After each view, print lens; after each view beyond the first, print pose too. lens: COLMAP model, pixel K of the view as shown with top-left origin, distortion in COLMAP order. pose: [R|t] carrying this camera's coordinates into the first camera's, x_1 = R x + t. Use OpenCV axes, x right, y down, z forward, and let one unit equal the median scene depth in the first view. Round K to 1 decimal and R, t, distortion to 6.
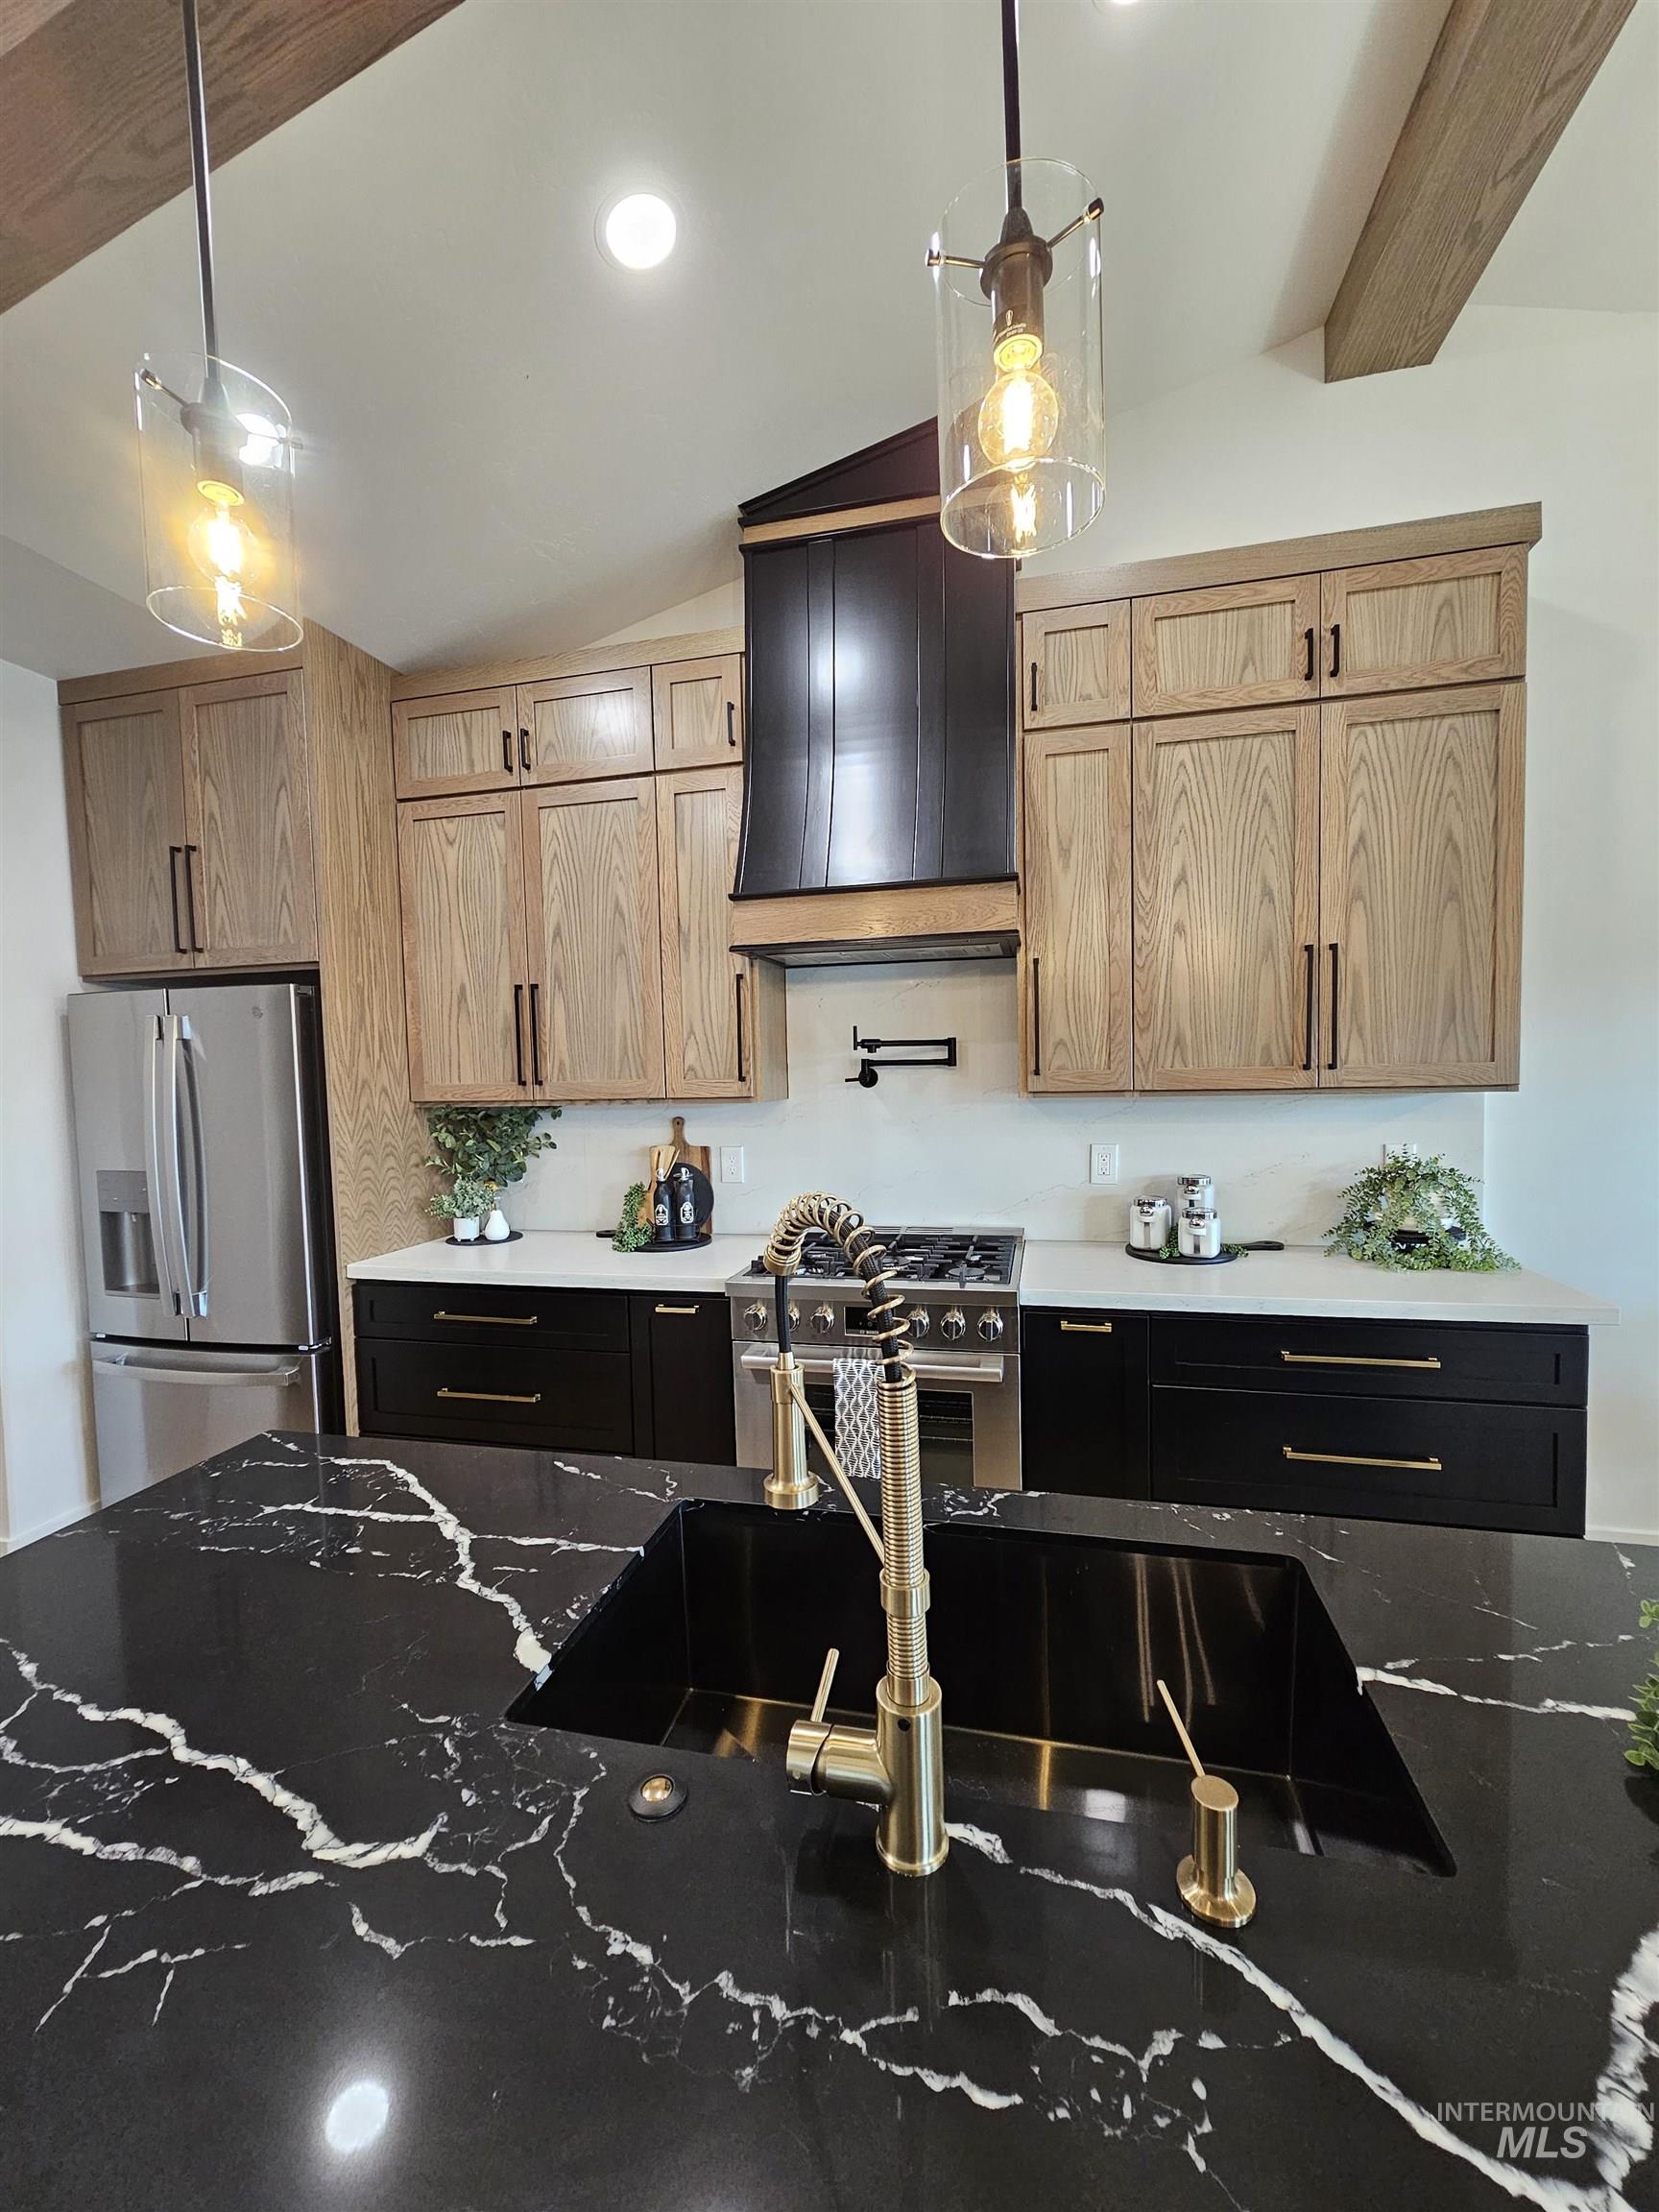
lens RADIAL K [[901.4, 0, 826.5], [0, 901.4, 1113.4], [0, 0, 1]] dist [-0.001566, 0.000690]
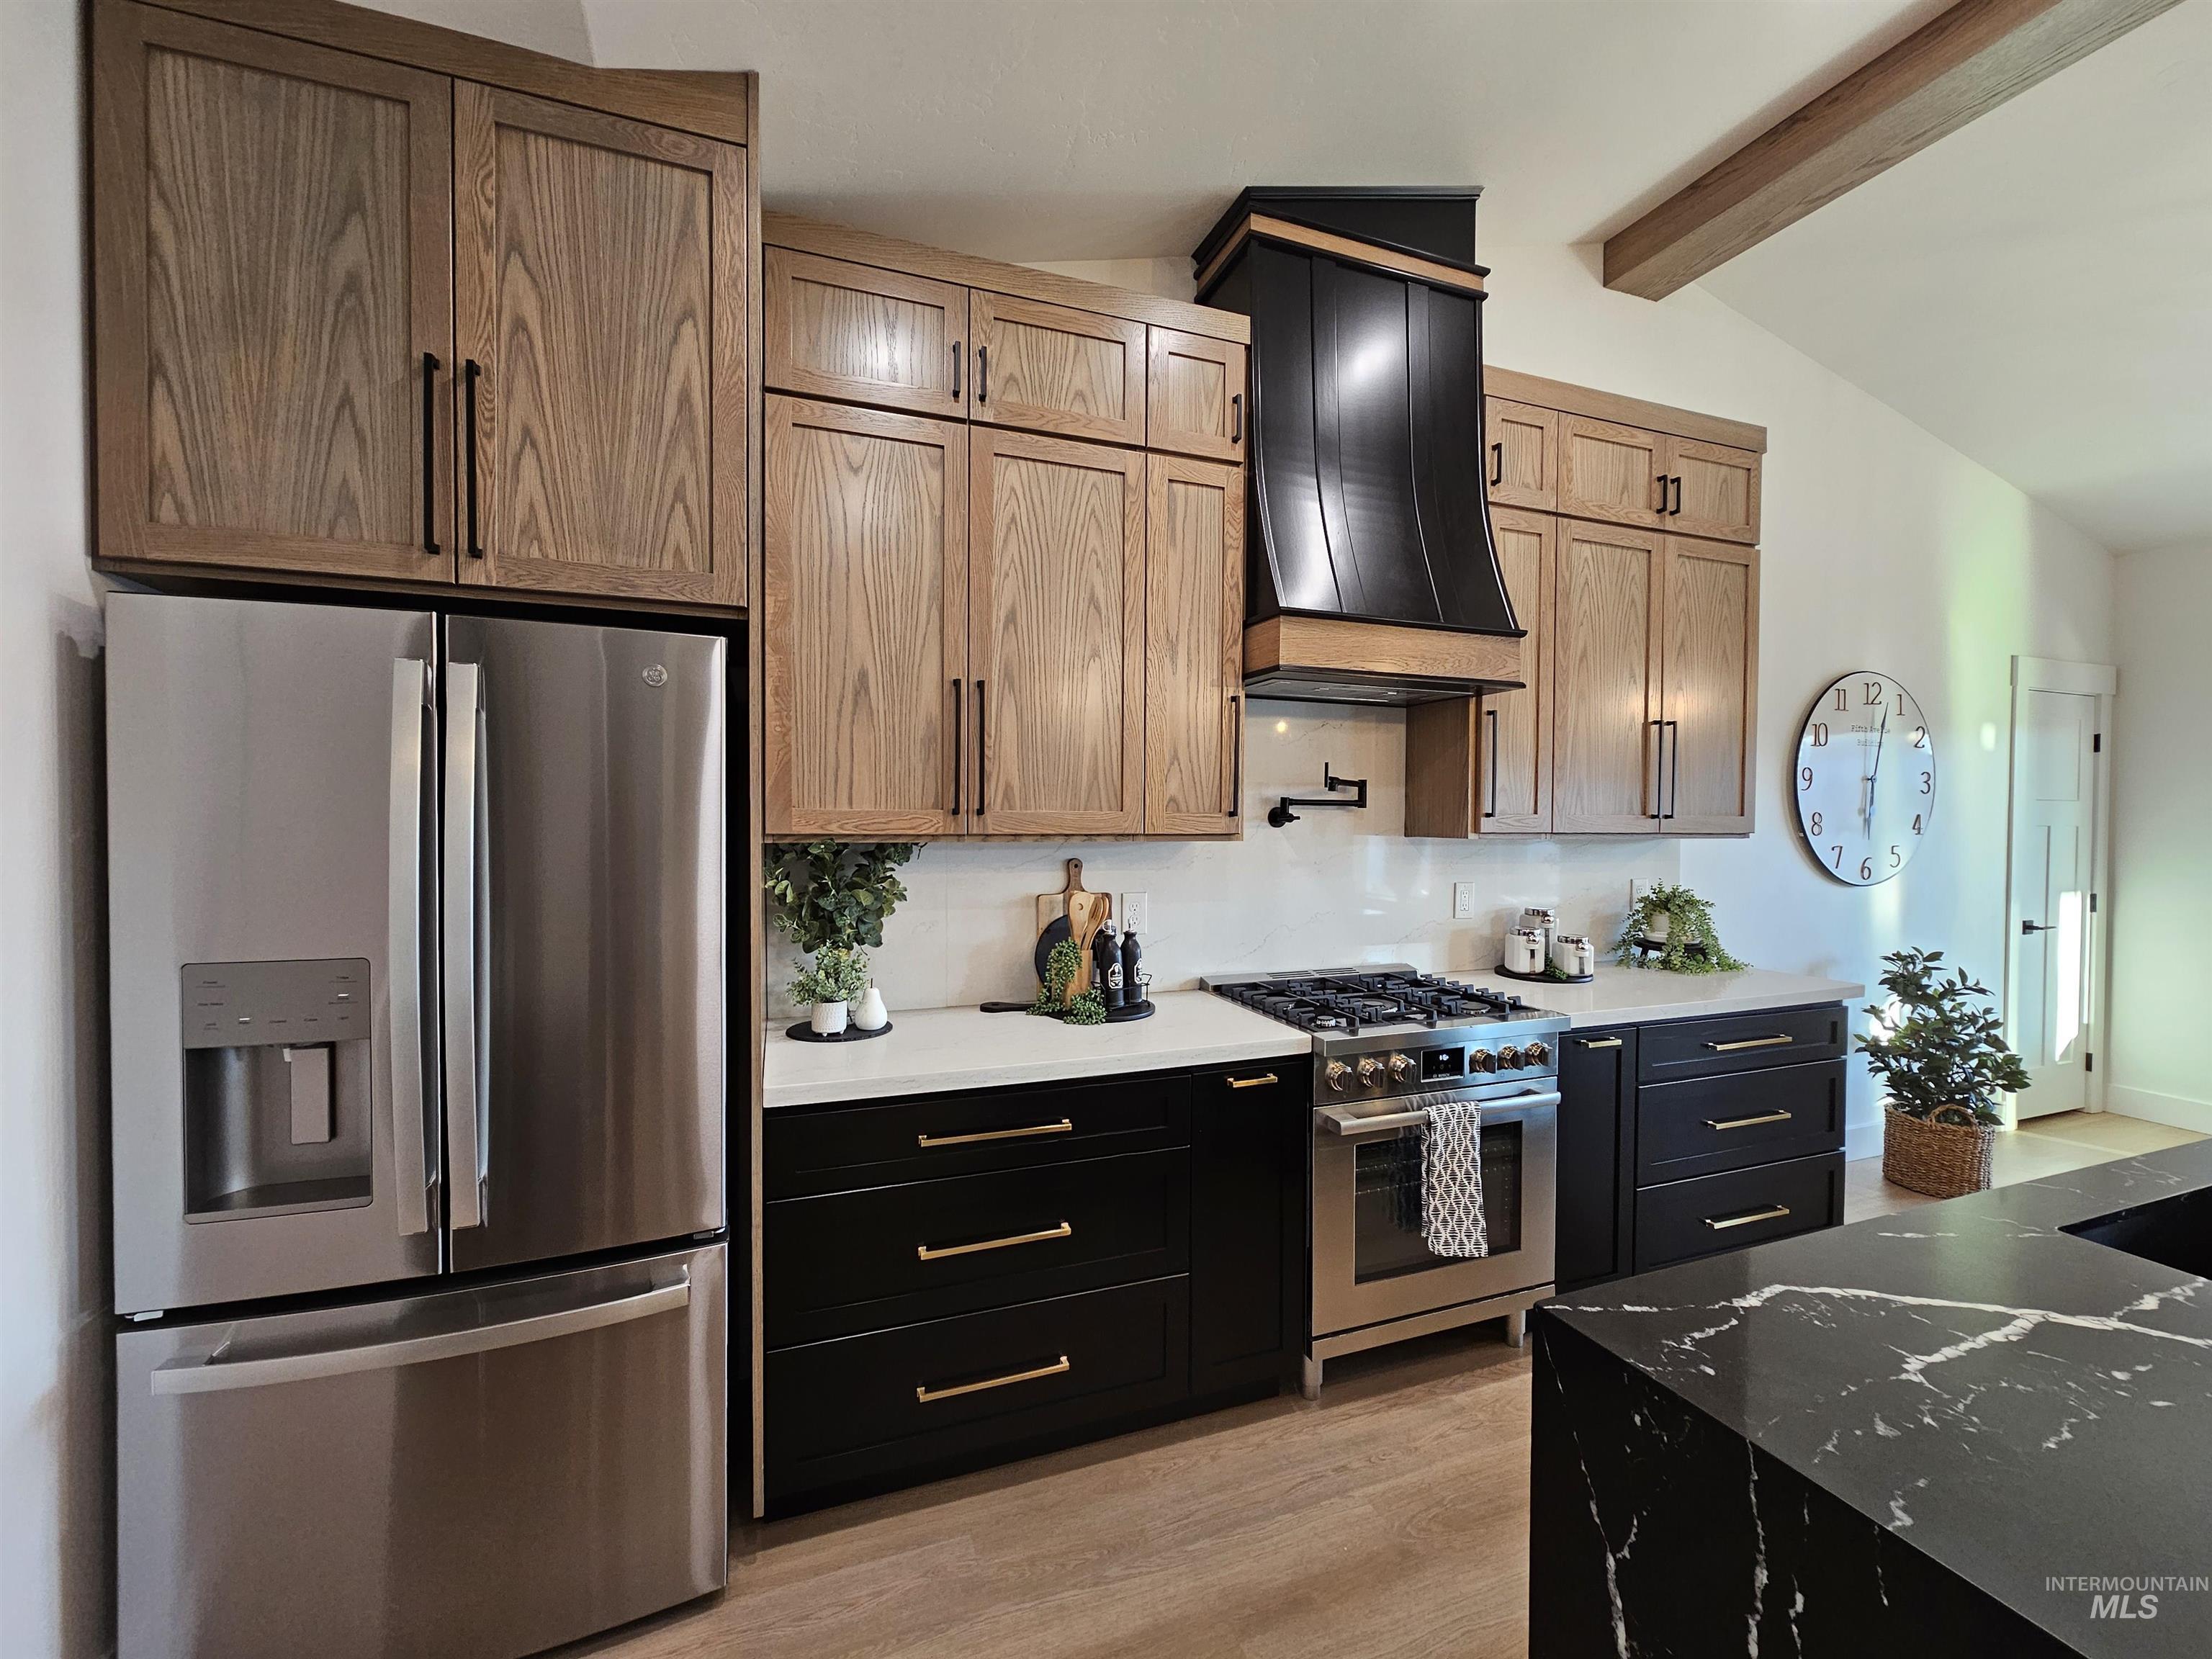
lens RADIAL K [[901.4, 0, 1114.9], [0, 901.4, 832.5], [0, 0, 1]] dist [-0.001566, 0.000690]
pose [[0.827812, 0.018379, 0.560705, -0.682043], [0.003564, 0.999271, -0.038016, 0.013580], [-0.560994, 0.033468, 0.827143, 0.328486]]
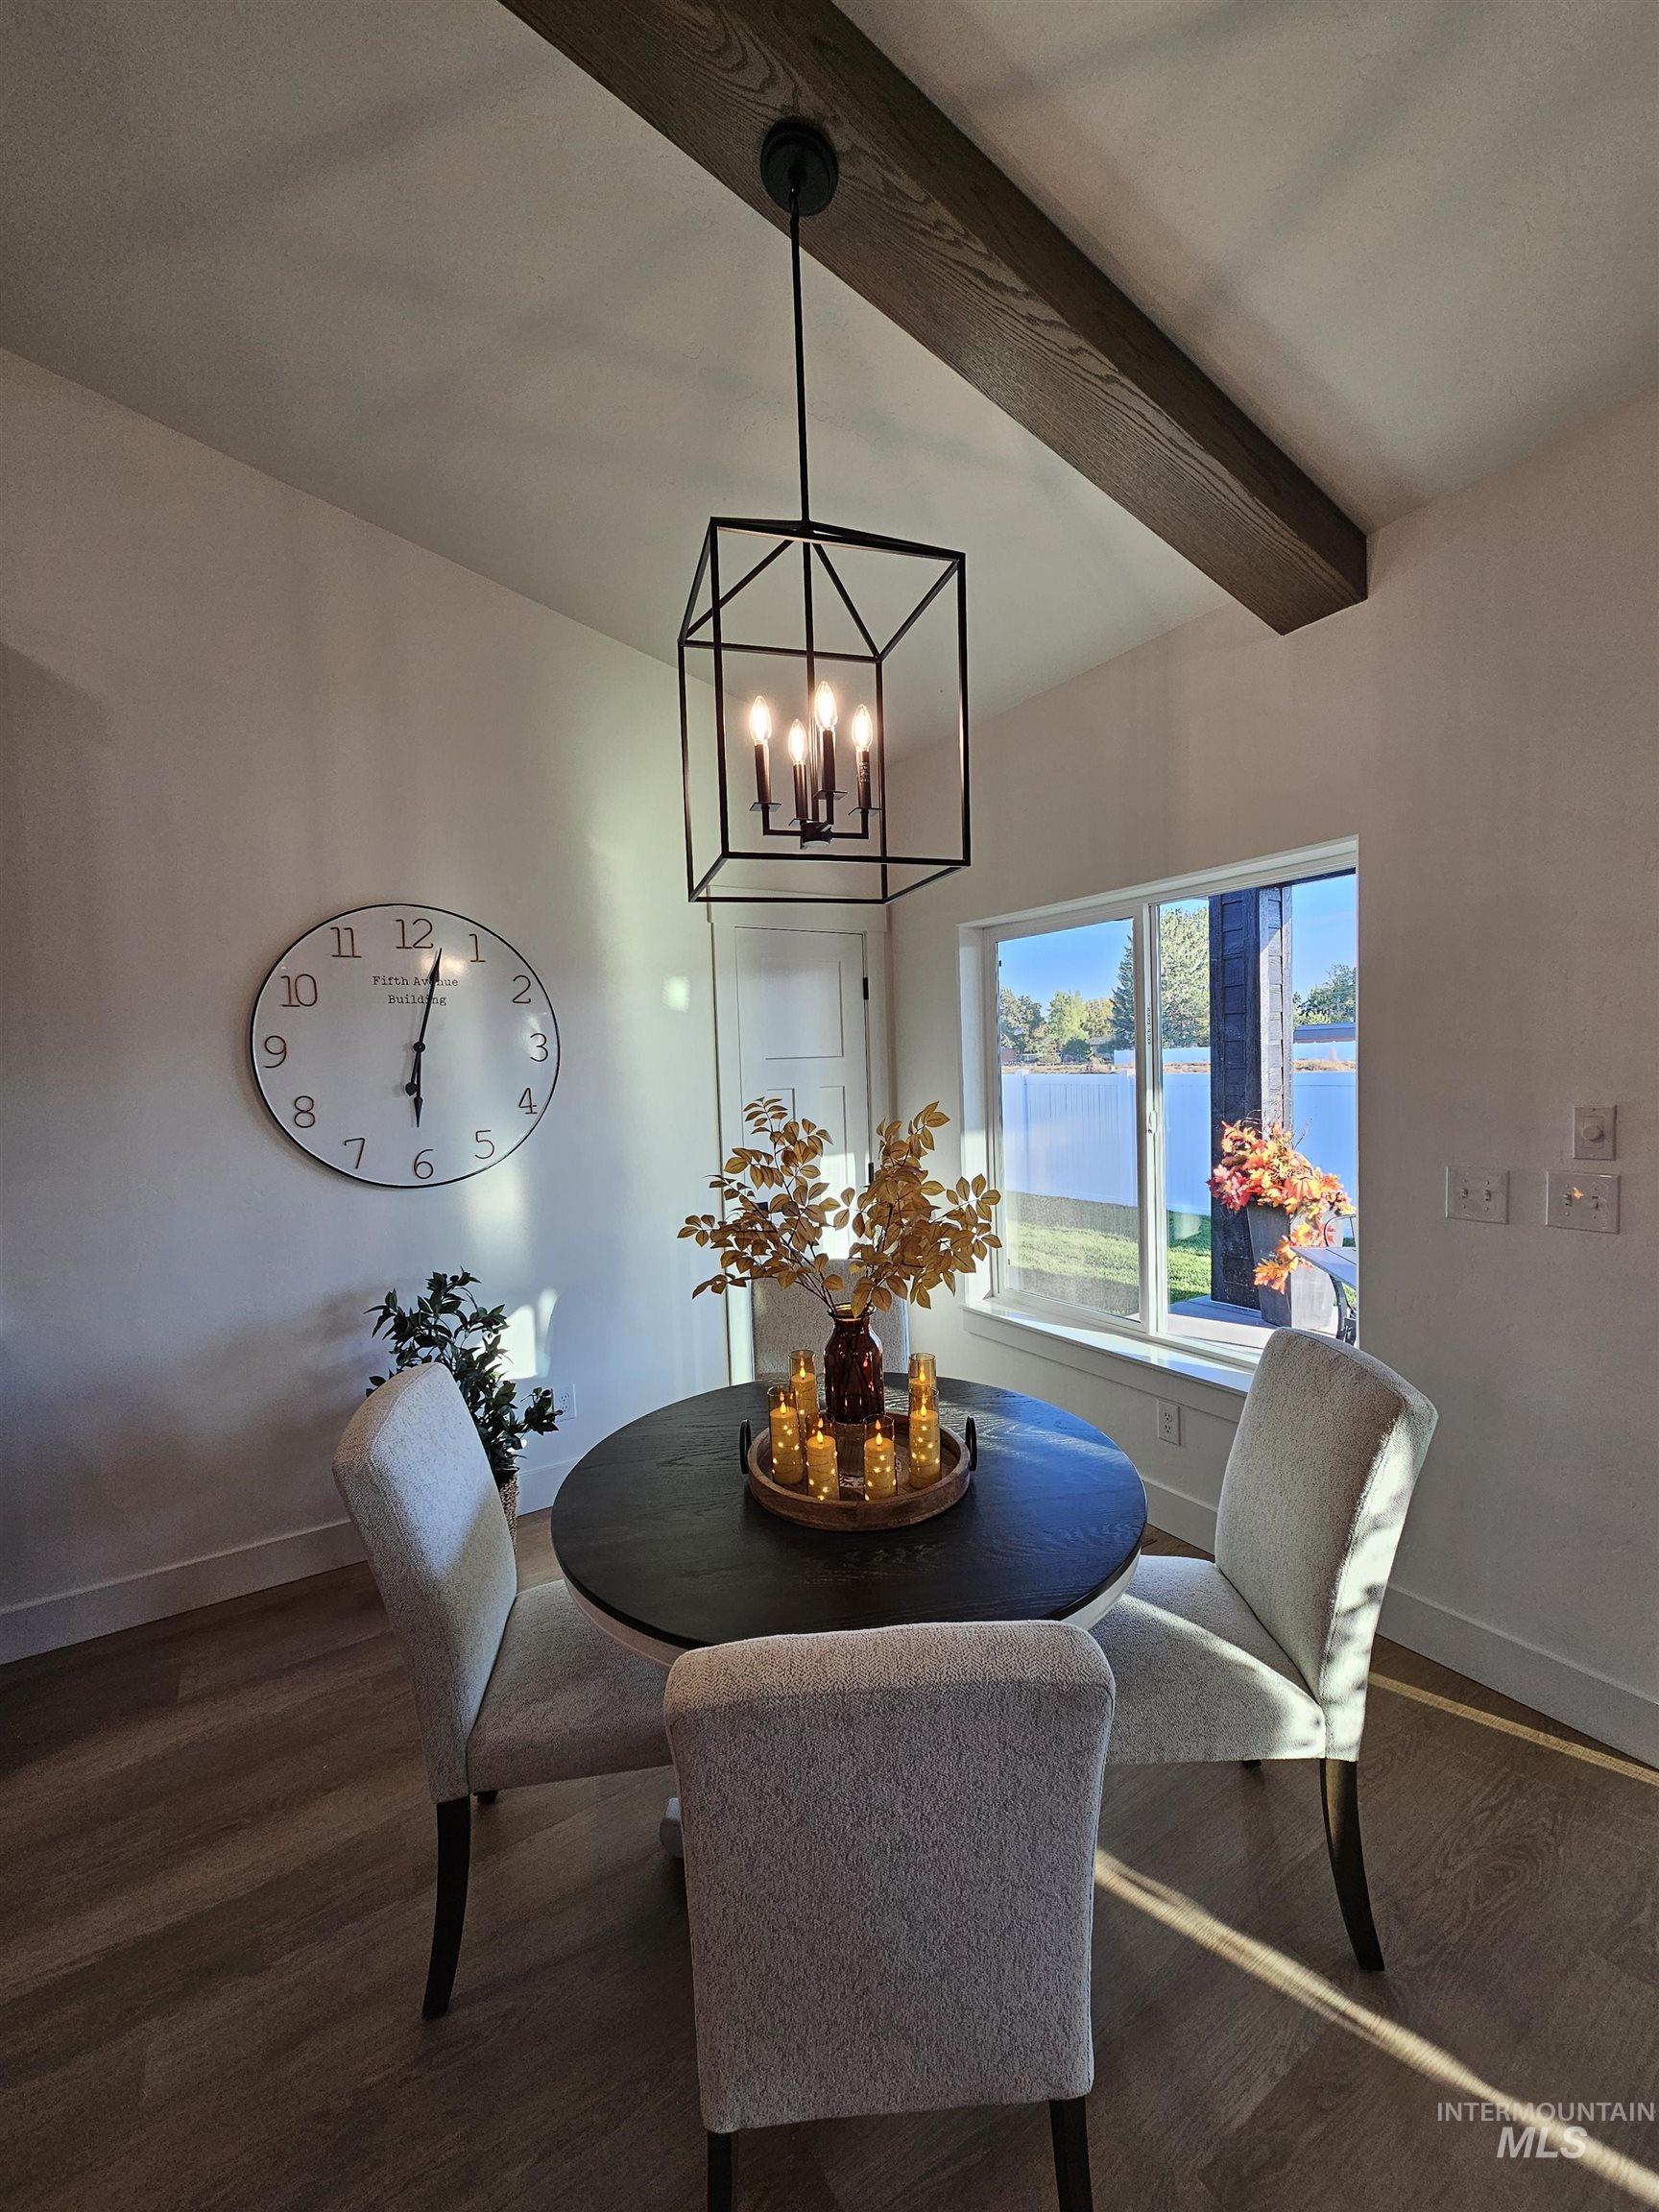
lens RADIAL K [[901.4, 0, 826.5], [0, 901.4, 1113.4], [0, 0, 1]] dist [-0.001566, 0.000690]
pose [[0.697404, -0.039745, 0.715575, 0.632528], [0.055527, 0.998456, 0.001341, -0.014210], [-0.714524, 0.038798, 0.698534, -0.255915]]
